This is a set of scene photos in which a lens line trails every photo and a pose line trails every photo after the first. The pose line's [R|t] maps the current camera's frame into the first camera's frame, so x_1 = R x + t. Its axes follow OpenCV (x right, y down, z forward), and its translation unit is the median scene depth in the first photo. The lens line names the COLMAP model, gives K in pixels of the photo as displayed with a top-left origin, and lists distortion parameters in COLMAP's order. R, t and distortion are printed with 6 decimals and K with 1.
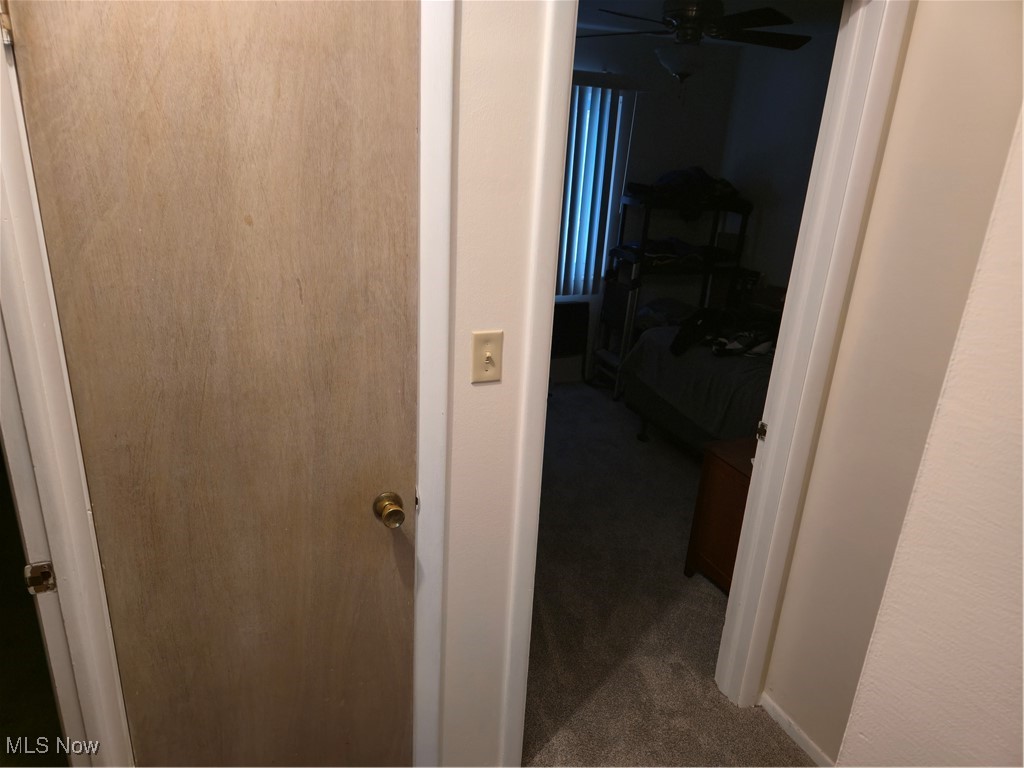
lens RADIAL K [[679.4, 0, 509.1], [0, 679.4, 393.0], [0, 0, 1]] dist [0.069225, -0.063659]
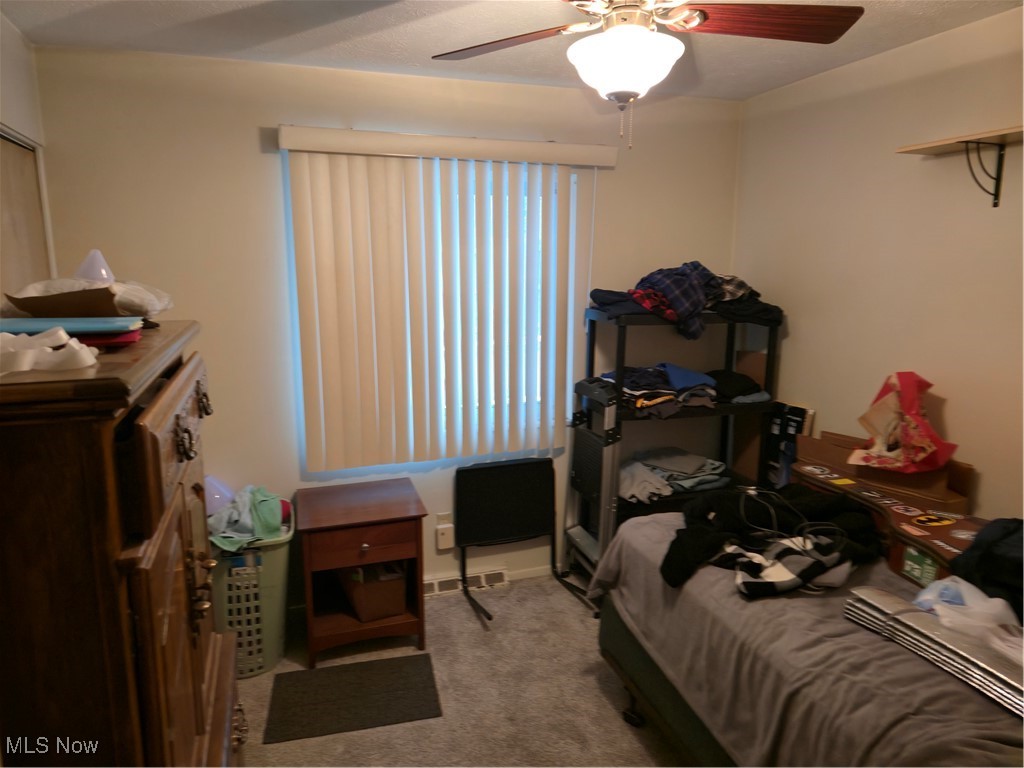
lens RADIAL K [[679.4, 0, 508.8], [0, 679.4, 376.9], [0, 0, 1]] dist [0.069225, -0.063659]
pose [[0.997819, -0.041082, -0.051662, 0.122865], [0.031140, 0.983114, -0.180327, -0.101522], [0.058198, 0.178324, 0.982249, 0.347878]]
